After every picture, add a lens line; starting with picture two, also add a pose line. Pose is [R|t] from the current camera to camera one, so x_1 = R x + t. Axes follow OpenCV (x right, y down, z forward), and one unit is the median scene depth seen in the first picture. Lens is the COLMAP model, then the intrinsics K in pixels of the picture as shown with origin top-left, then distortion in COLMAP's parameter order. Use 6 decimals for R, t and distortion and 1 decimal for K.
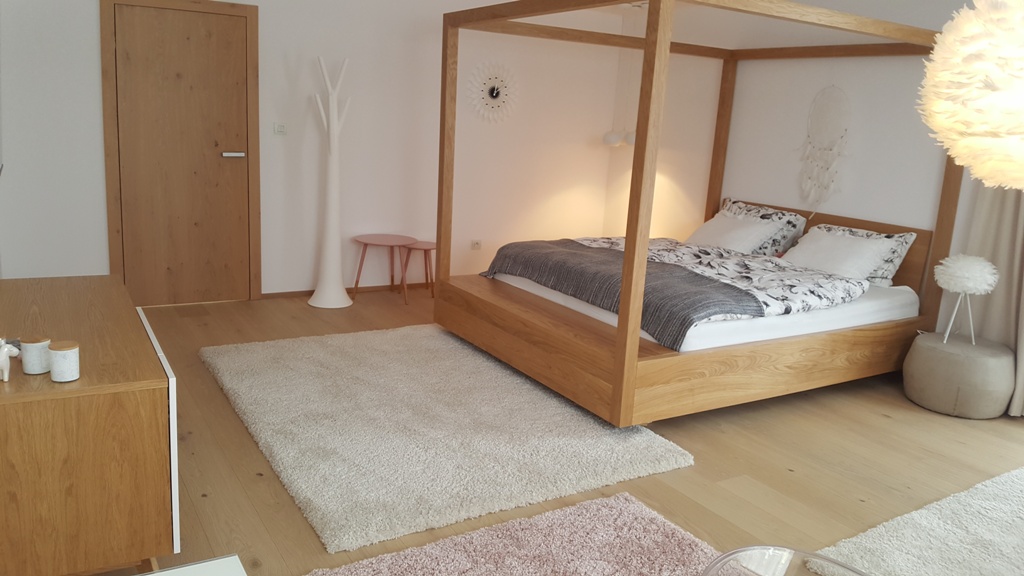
lens RADIAL K [[773.0, 0, 512.0], [0, 773.0, 288.0], [0, 0, 1]] dist [0.093409, -0.237710]
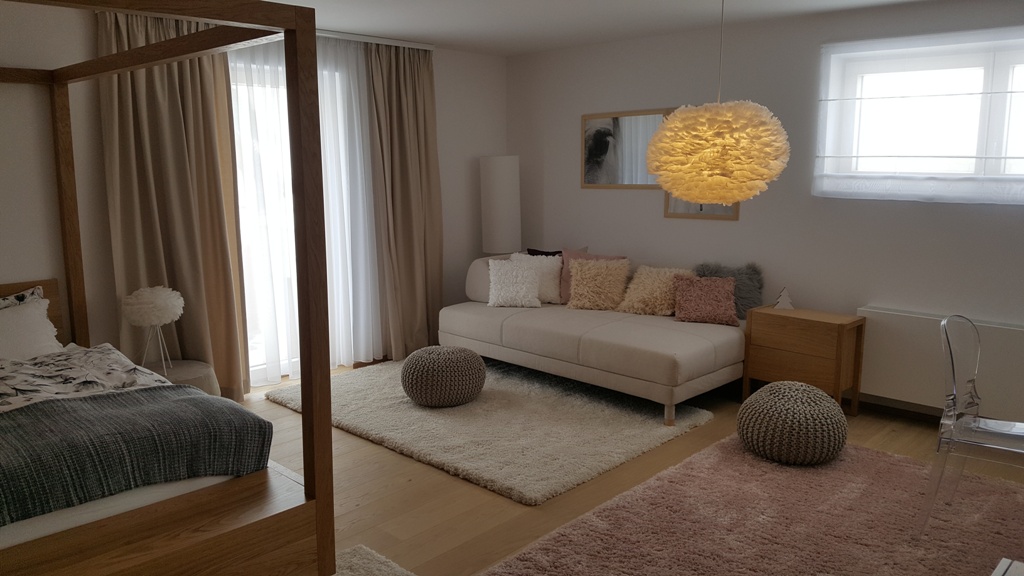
lens RADIAL K [[758.8, 0, 512.0], [0, 758.8, 288.0], [0, 0, 1]] dist [0.003849, -0.055416]
pose [[-0.247676, -0.211621, 0.945449, -0.464173], [0.204355, 0.942487, 0.264492, -0.209389], [-0.947046, 0.258716, -0.190185, 0.759422]]
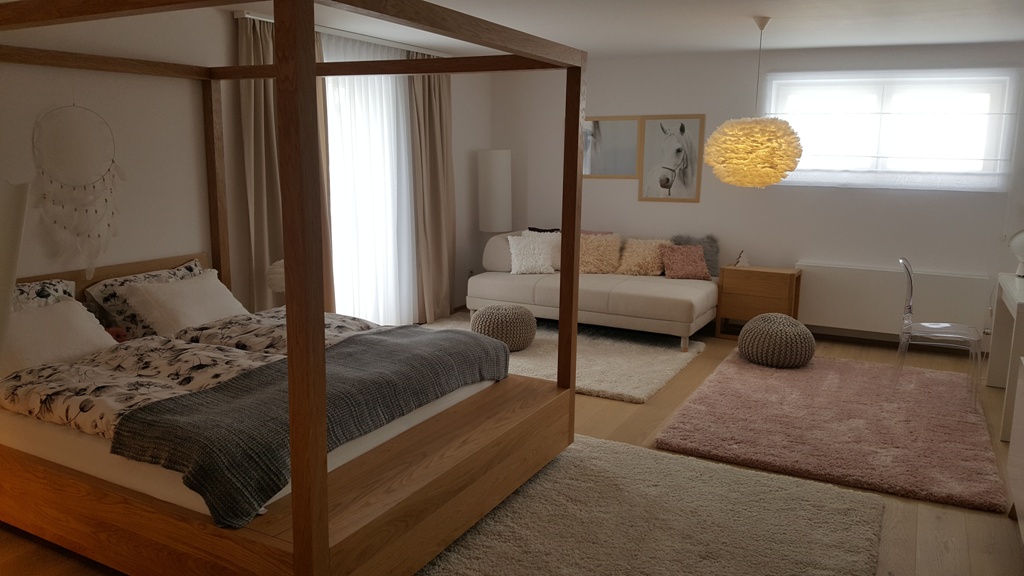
lens RADIAL K [[773.0, 0, 512.0], [0, 773.0, 288.0], [0, 0, 1]] dist [0.093409, -0.237710]
pose [[-0.519775, -0.203228, 0.829778, -0.572909], [0.149079, 0.934812, 0.322337, -0.329011], [-0.841195, 0.291246, -0.455595, 1.262561]]
